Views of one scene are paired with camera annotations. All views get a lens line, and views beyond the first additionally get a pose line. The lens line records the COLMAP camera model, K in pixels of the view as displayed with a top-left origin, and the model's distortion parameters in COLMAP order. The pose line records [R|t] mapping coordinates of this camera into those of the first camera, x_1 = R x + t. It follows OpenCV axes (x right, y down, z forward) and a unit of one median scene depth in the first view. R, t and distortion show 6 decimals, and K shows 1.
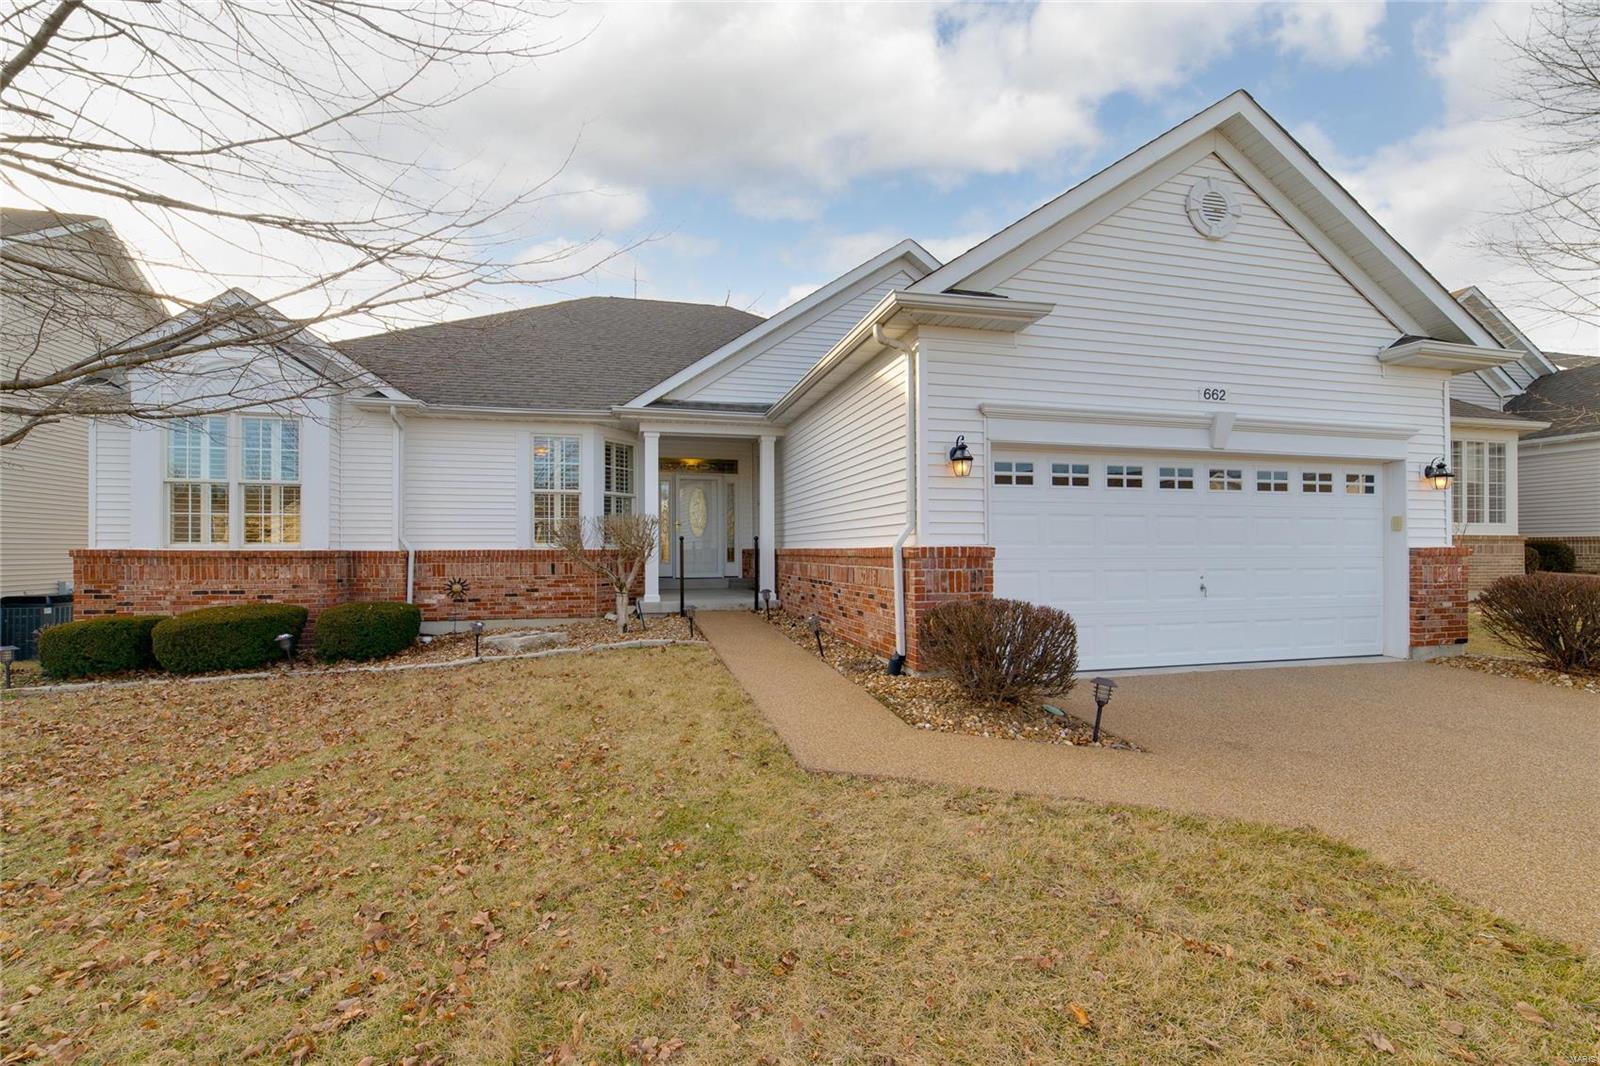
lens RADIAL K [[649.0, 0, 805.8], [0, 649.0, 552.2], [0, 0, 1]] dist [-0.002818, 0.000114]
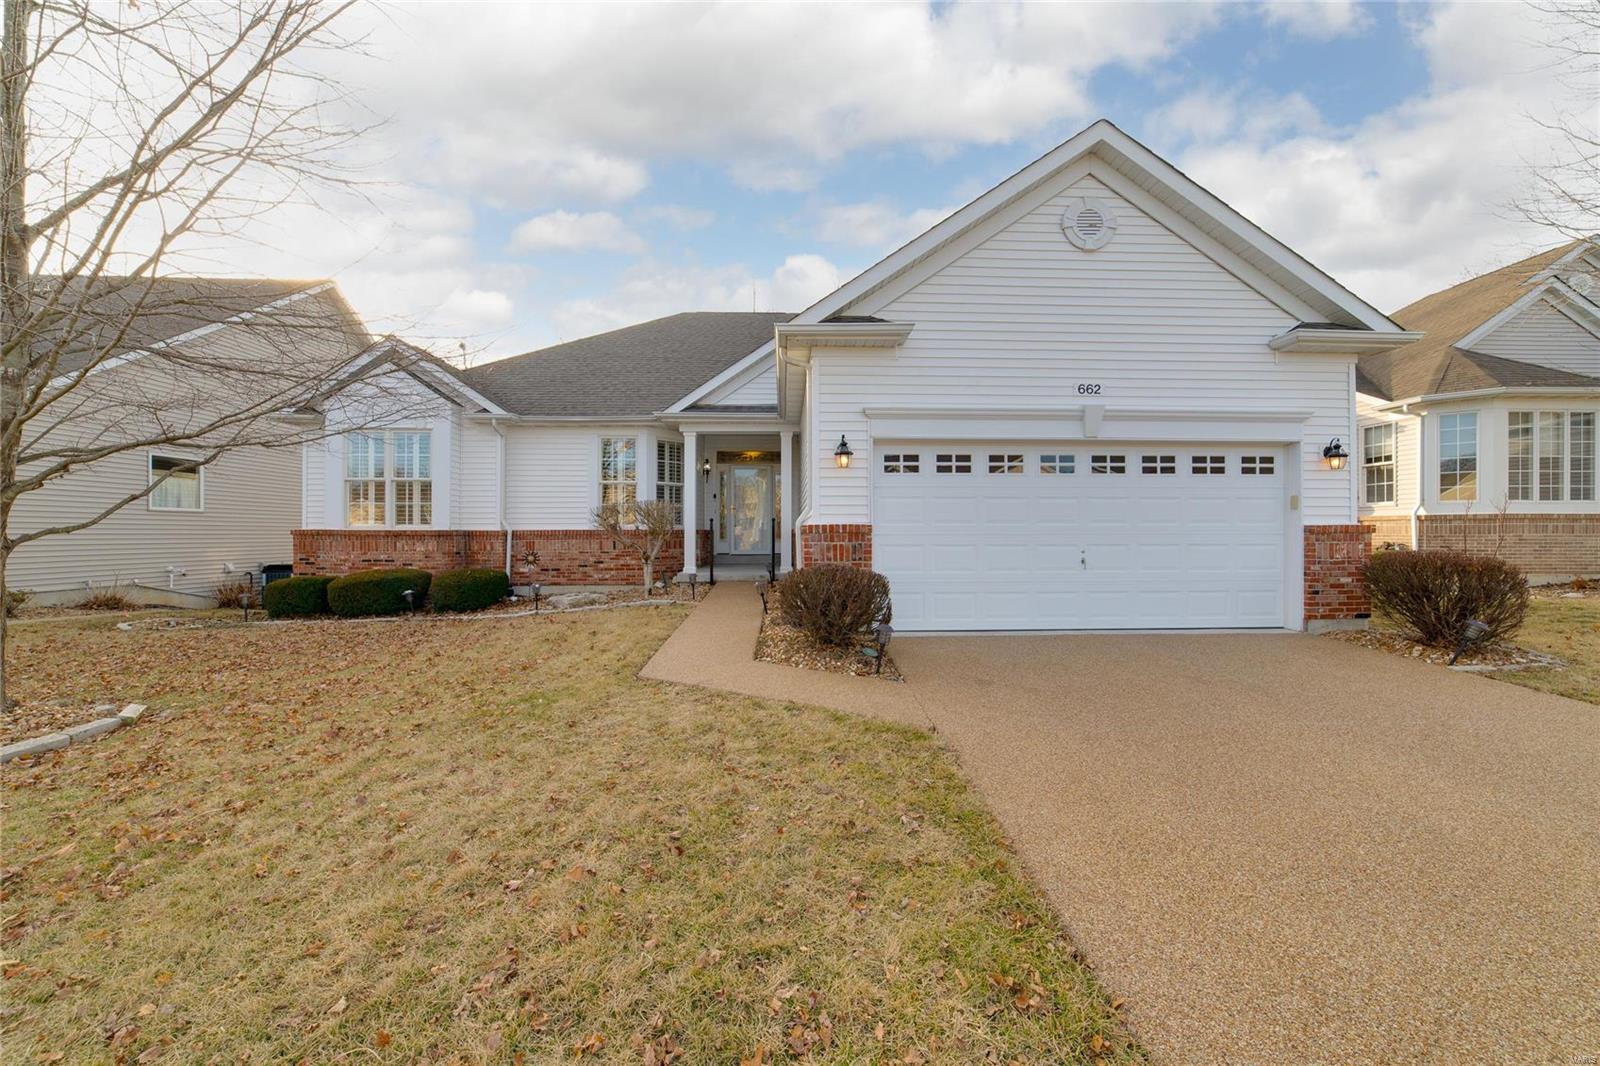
lens RADIAL K [[628.2, 0, 810.8], [0, 628.2, 534.6], [0, 0, 1]] dist [-0.001057, -0.003579]
pose [[0.979164, 0.000819, -0.203071, 0.263702], [-0.000974, 0.999999, -0.000661, 0.007112], [0.203070, 0.000845, 0.979164, -0.114488]]
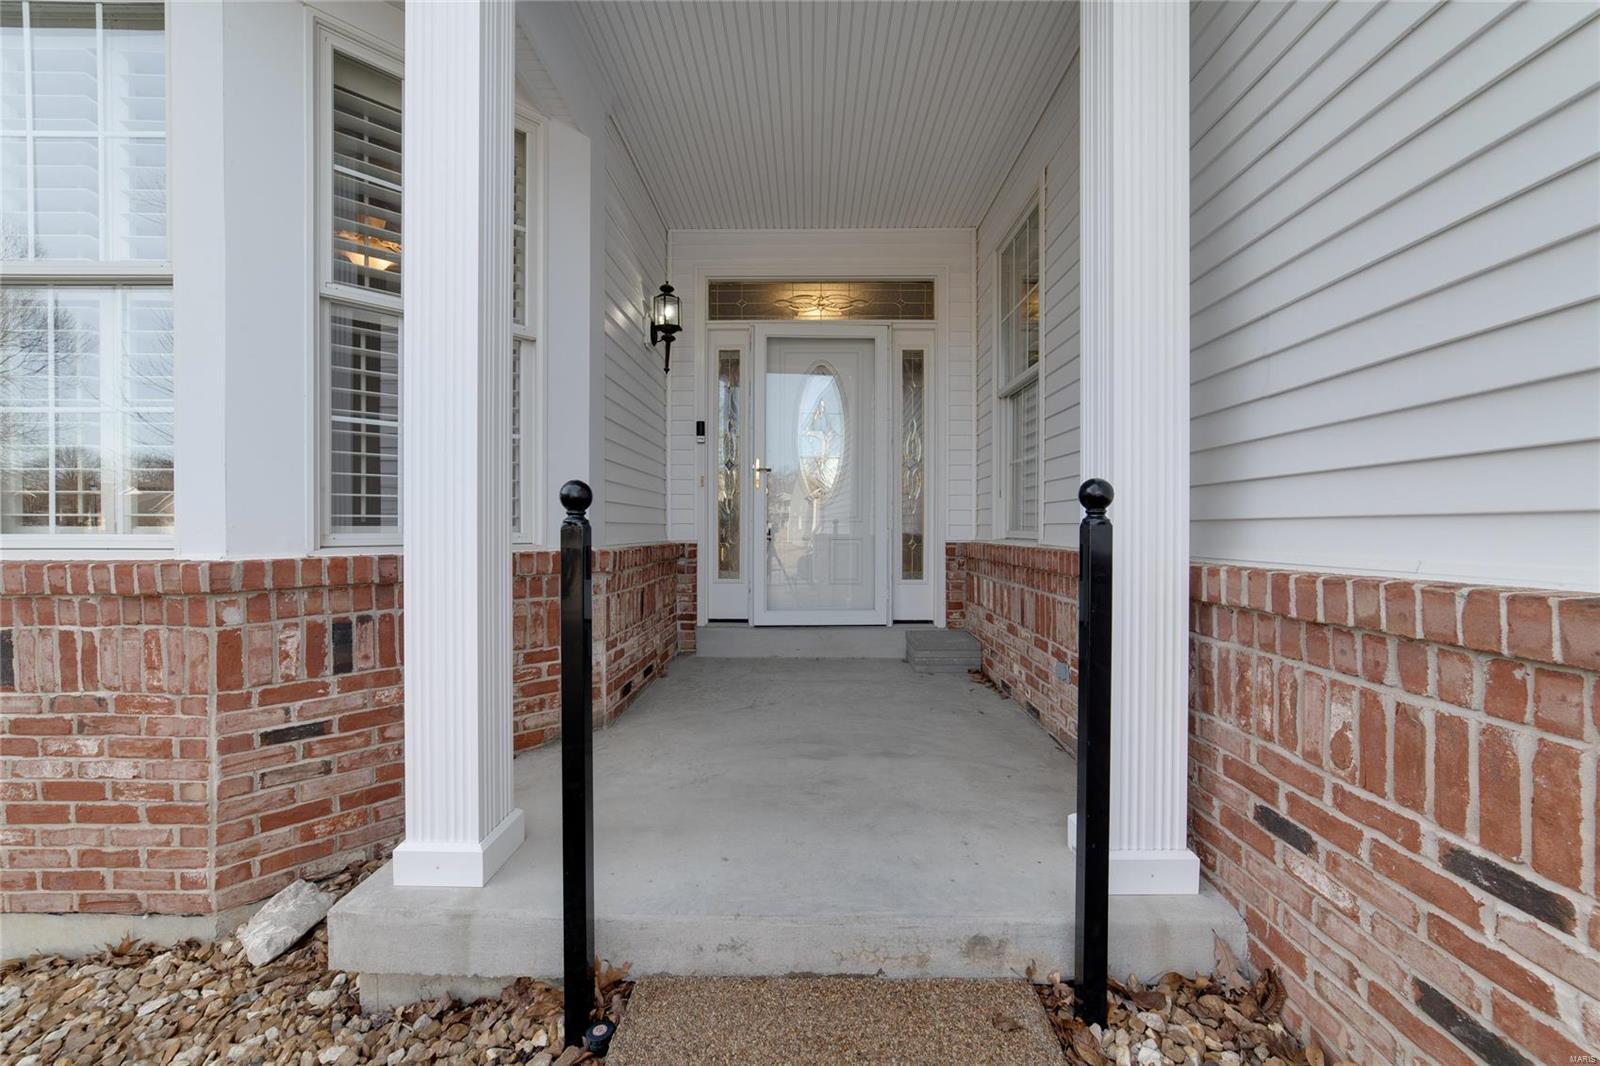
lens RADIAL K [[628.2, 0, 810.8], [0, 628.2, 534.6], [0, 0, 1]] dist [-0.001057, -0.003579]
pose [[0.964879, 0.002740, -0.262680, -0.127924], [-0.001370, 0.999984, 0.005397, -0.016629], [0.262690, -0.004848, 0.964868, 1.060484]]
